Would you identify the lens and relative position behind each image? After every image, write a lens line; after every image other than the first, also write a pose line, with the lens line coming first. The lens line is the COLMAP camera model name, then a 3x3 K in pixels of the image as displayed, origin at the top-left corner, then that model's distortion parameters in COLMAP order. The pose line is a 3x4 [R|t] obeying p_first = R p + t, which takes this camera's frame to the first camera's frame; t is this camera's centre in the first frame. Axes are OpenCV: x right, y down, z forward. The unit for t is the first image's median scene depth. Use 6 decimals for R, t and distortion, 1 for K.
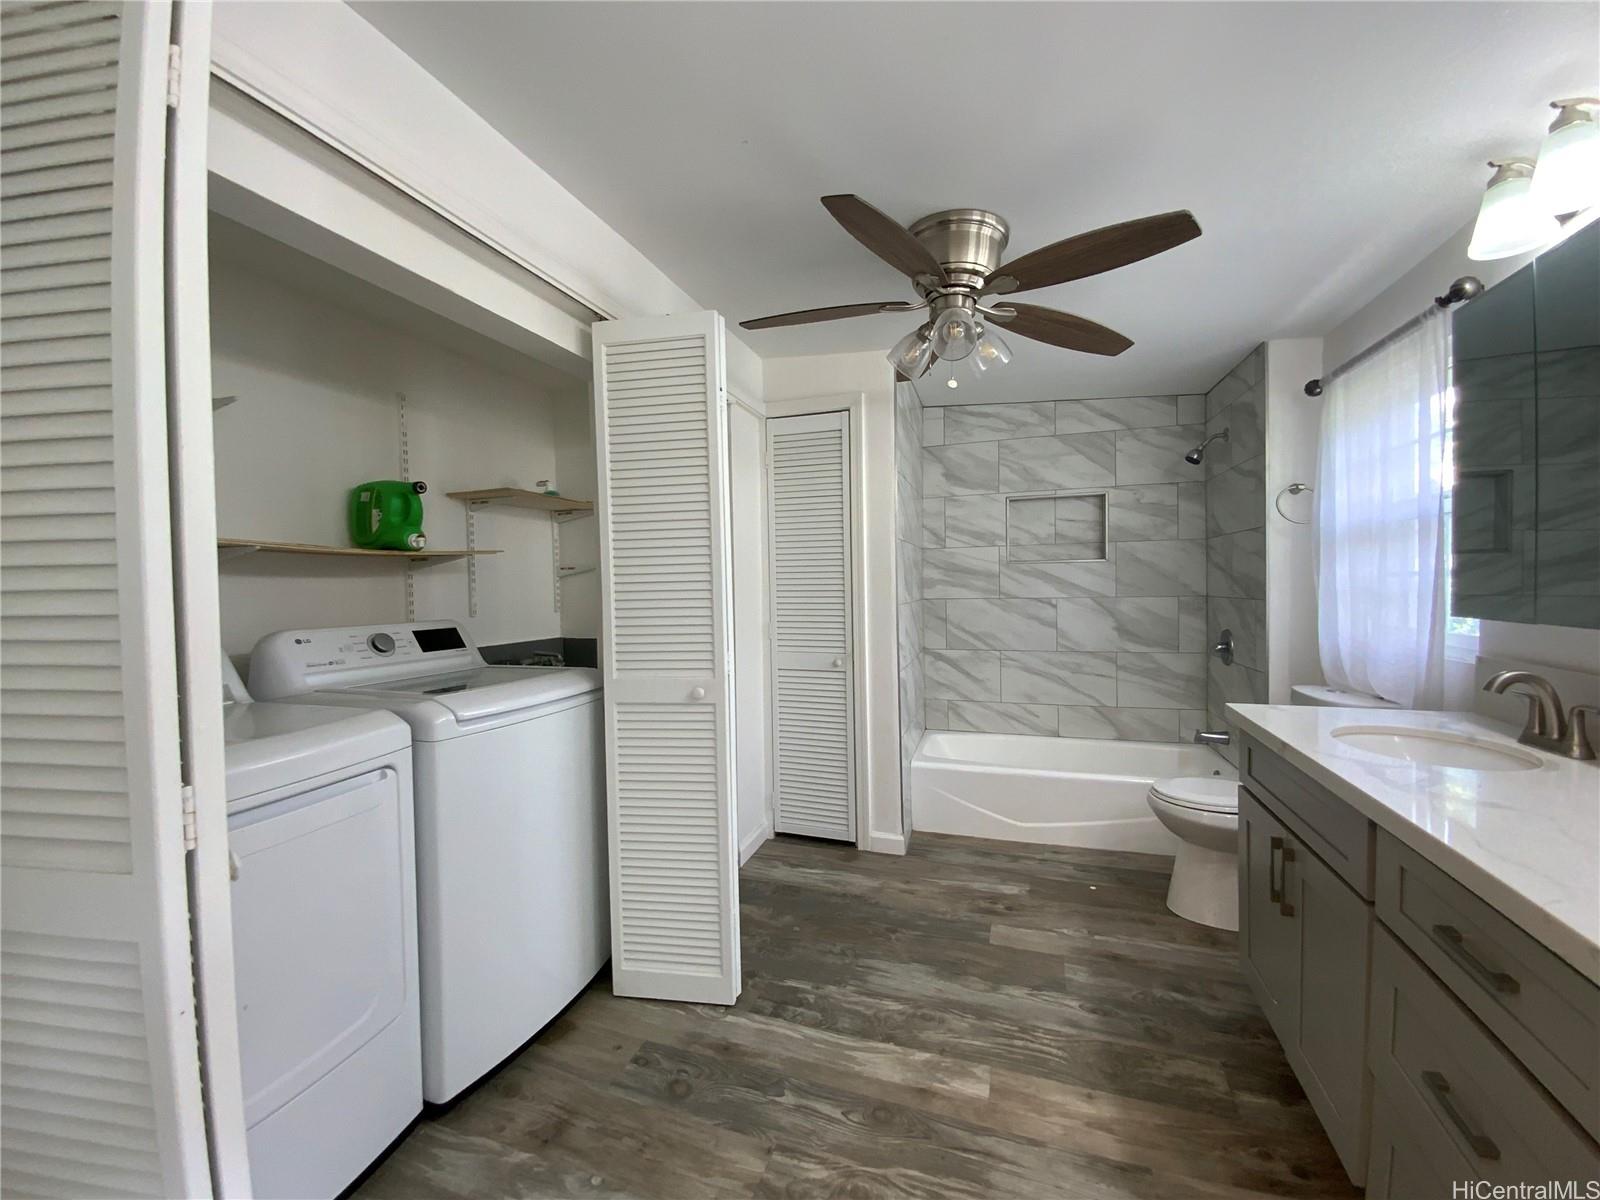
lens RADIAL K [[648.0, 0, 791.1], [0, 648.0, 601.2], [0, 0, 1]] dist [0.009173, -0.015583]
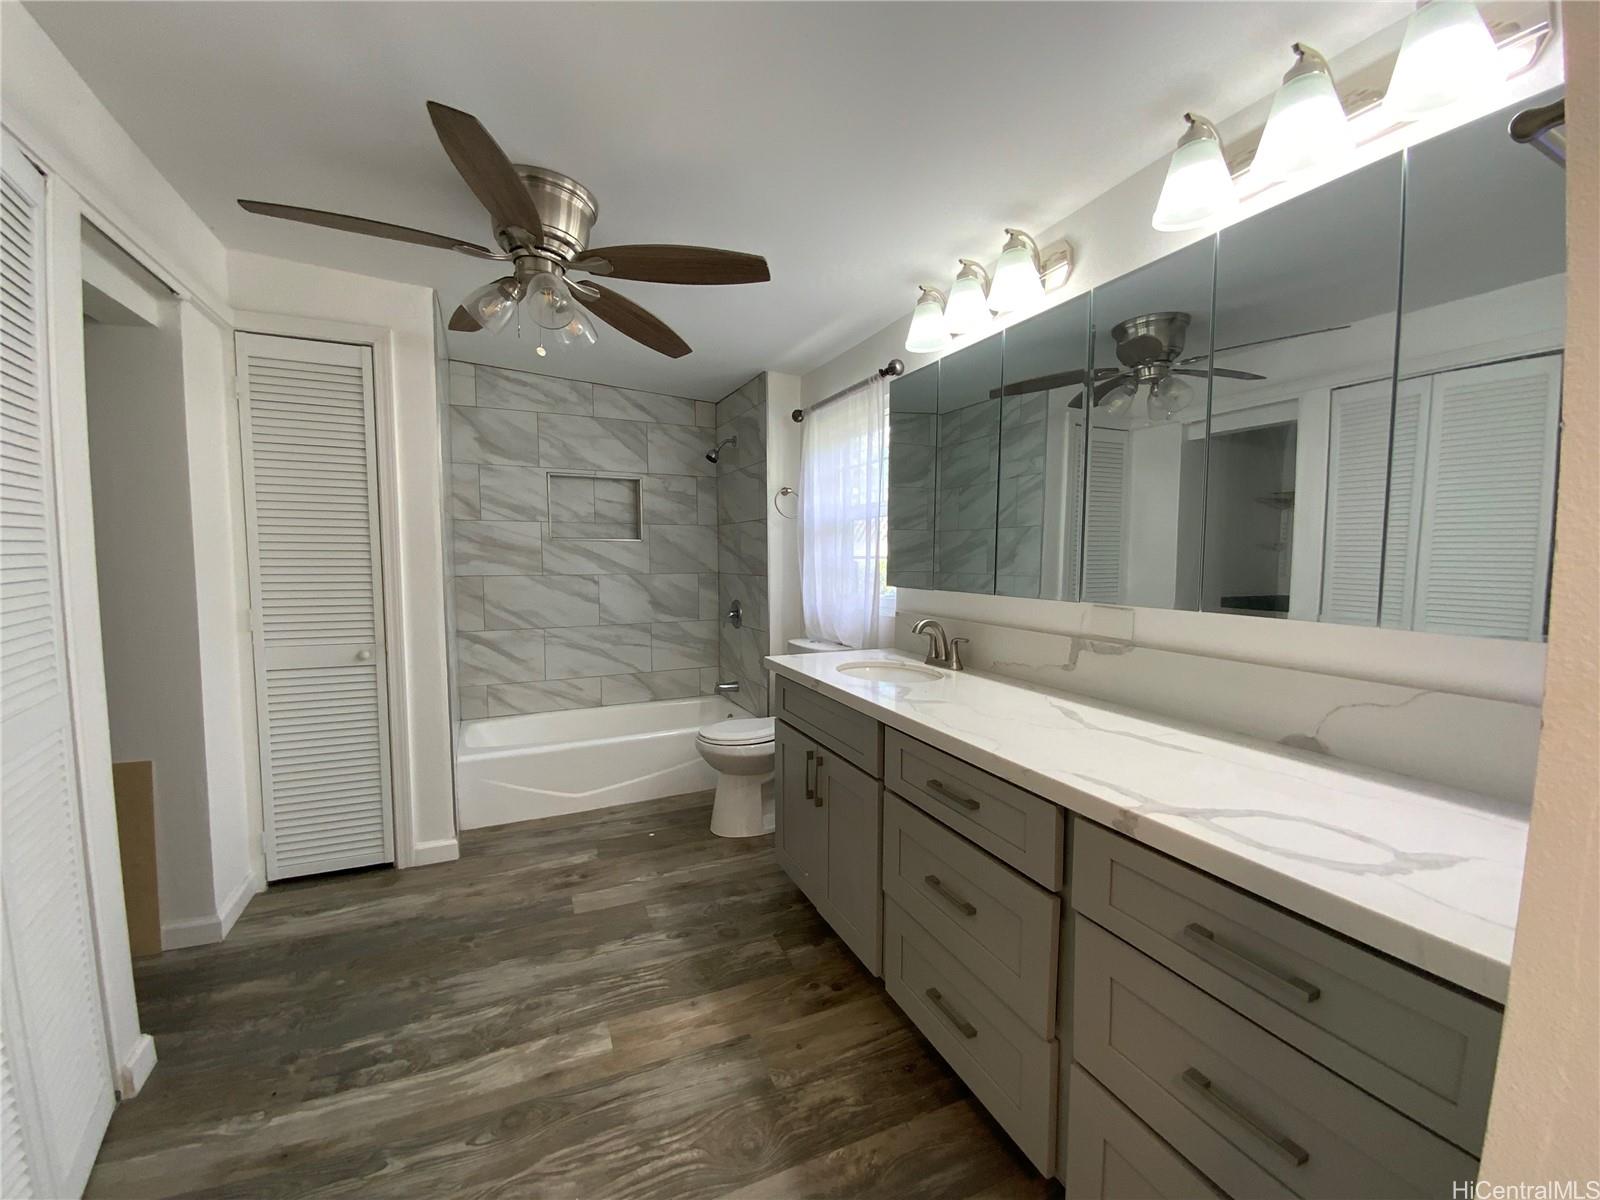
lens RADIAL K [[650.9, 0, 802.0], [0, 650.9, 600.8], [0, 0, 1]] dist [0.015993, -0.015809]
pose [[0.723328, -0.030084, 0.689849, -0.125978], [0.006002, 0.999287, 0.037285, -0.000194], [-0.690479, -0.022828, 0.722992, 0.022145]]
